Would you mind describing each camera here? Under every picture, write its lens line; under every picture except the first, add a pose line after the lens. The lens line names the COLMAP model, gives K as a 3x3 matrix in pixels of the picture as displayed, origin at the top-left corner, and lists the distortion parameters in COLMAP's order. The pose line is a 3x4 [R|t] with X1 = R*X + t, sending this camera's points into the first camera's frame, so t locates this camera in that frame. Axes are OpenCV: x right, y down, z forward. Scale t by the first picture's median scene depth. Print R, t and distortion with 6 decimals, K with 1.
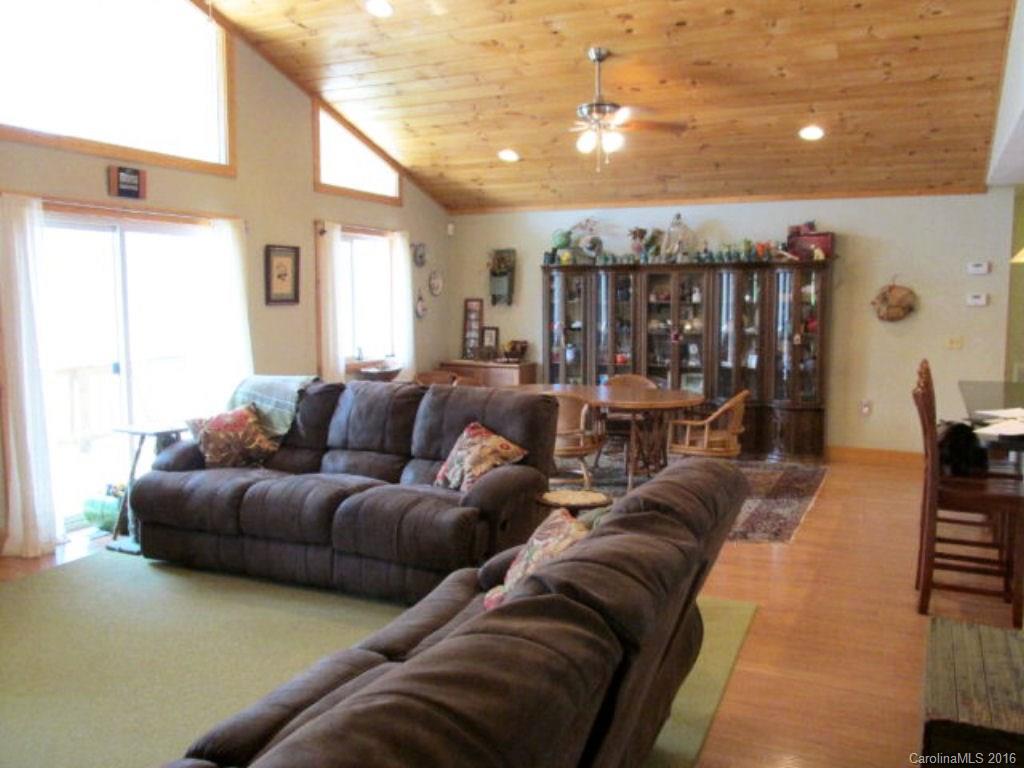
lens RADIAL K [[859.8, 0, 520.7], [0, 859.8, 386.6], [0, 0, 1]] dist [-0.028483, 0.001948]
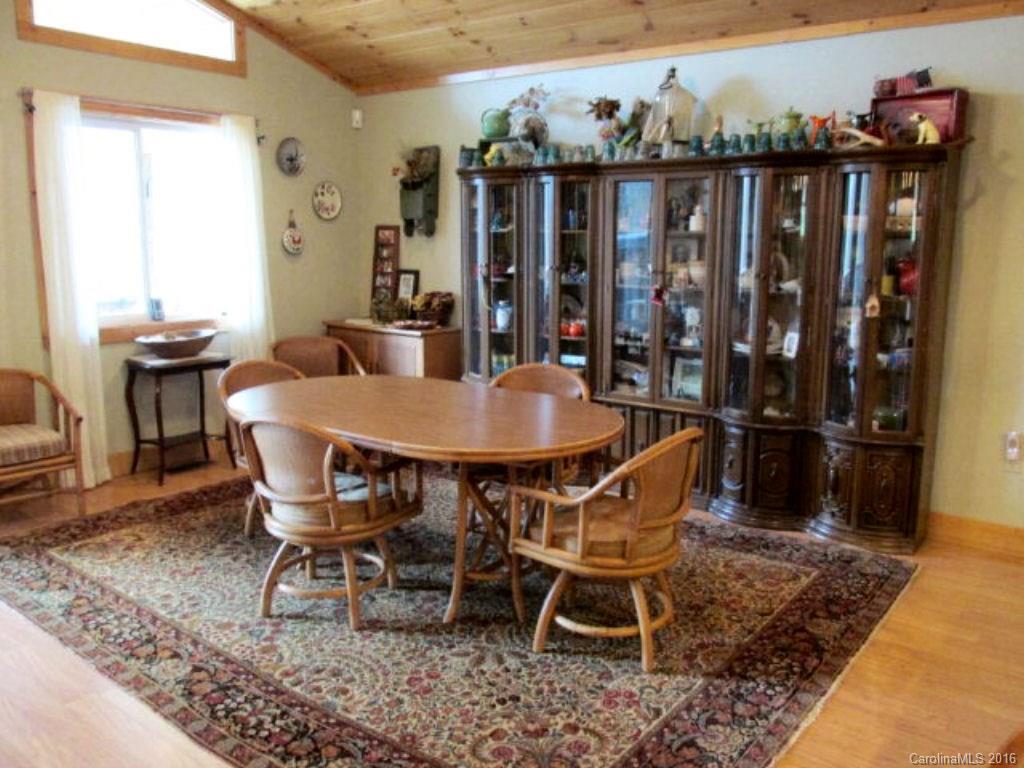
lens RADIAL K [[859.8, 0, 520.7], [0, 859.8, 386.6], [0, 0, 1]] dist [-0.028483, 0.001948]
pose [[0.977939, 0.043543, -0.204303, 0.209308], [-0.028398, 0.996666, 0.076486, -0.038098], [0.206953, -0.068997, 0.975915, 0.432680]]
